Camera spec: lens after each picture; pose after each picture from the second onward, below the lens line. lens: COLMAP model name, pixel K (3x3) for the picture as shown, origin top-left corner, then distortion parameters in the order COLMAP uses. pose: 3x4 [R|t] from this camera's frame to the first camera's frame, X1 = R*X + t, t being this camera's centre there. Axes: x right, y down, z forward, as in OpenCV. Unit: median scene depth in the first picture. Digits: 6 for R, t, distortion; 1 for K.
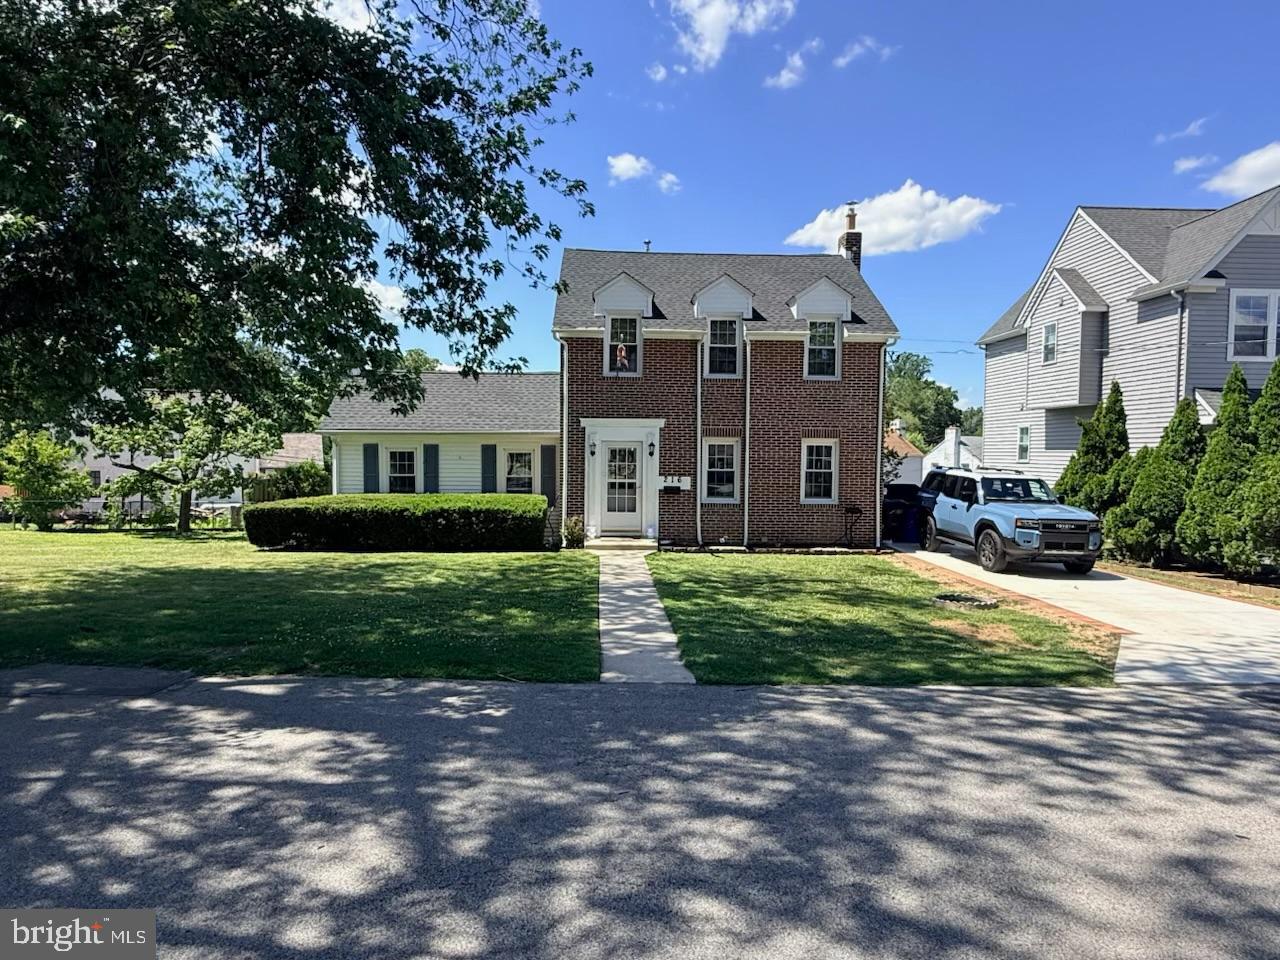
lens RADIAL K [[794.5, 0, 638.3], [0, 794.5, 486.2], [0, 0, 1]] dist [0.002865, -0.001332]
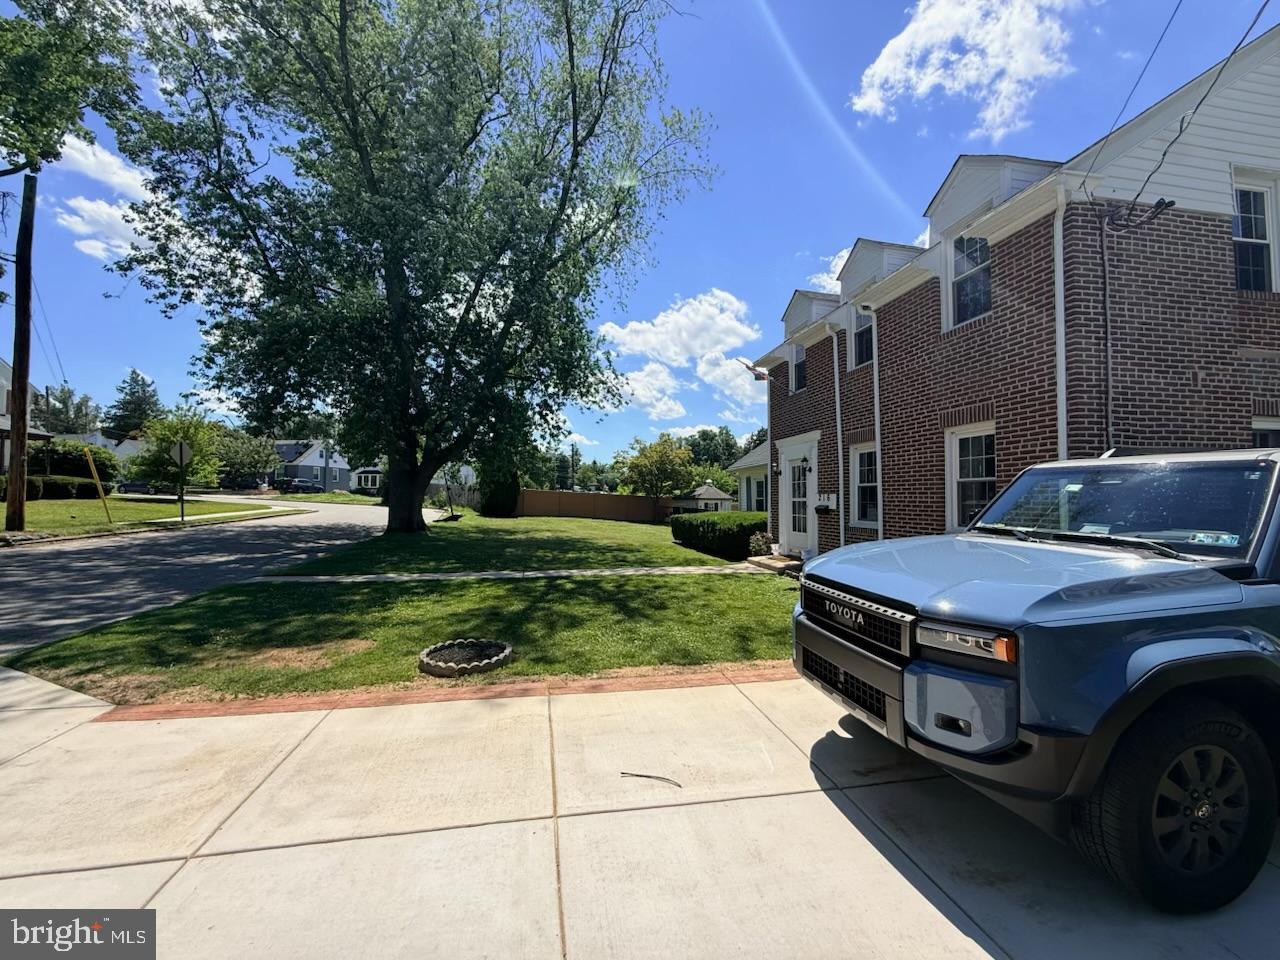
lens RADIAL K [[512.0, 0, 640.0], [0, 512.0, 480.0], [0, 0, 1]] dist [0.001006, -0.000075]
pose [[0.156283, -0.046589, -0.986613, 0.567457], [-0.043349, 0.997601, -0.053975, 0.011483], [0.986761, 0.051204, 0.153888, 0.713082]]
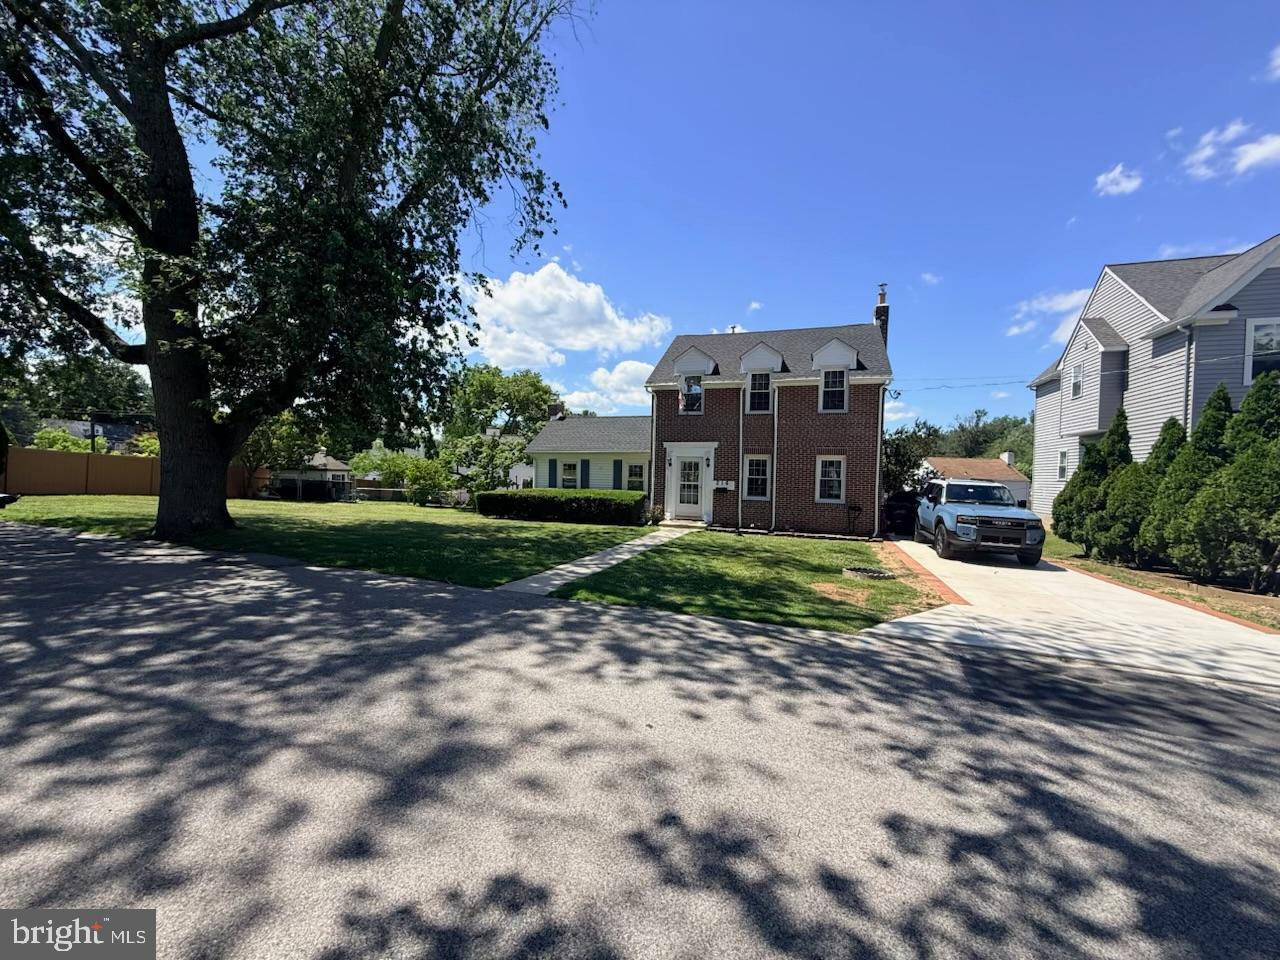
lens RADIAL K [[512.0, 0, 640.0], [0, 512.0, 480.0], [0, 0, 1]] dist [0.001006, -0.000075]
pose [[0.931283, 0.017833, -0.363860, 0.246415], [-0.032514, 0.998884, -0.034262, 0.023675], [0.362843, 0.043738, 0.930823, 0.060350]]
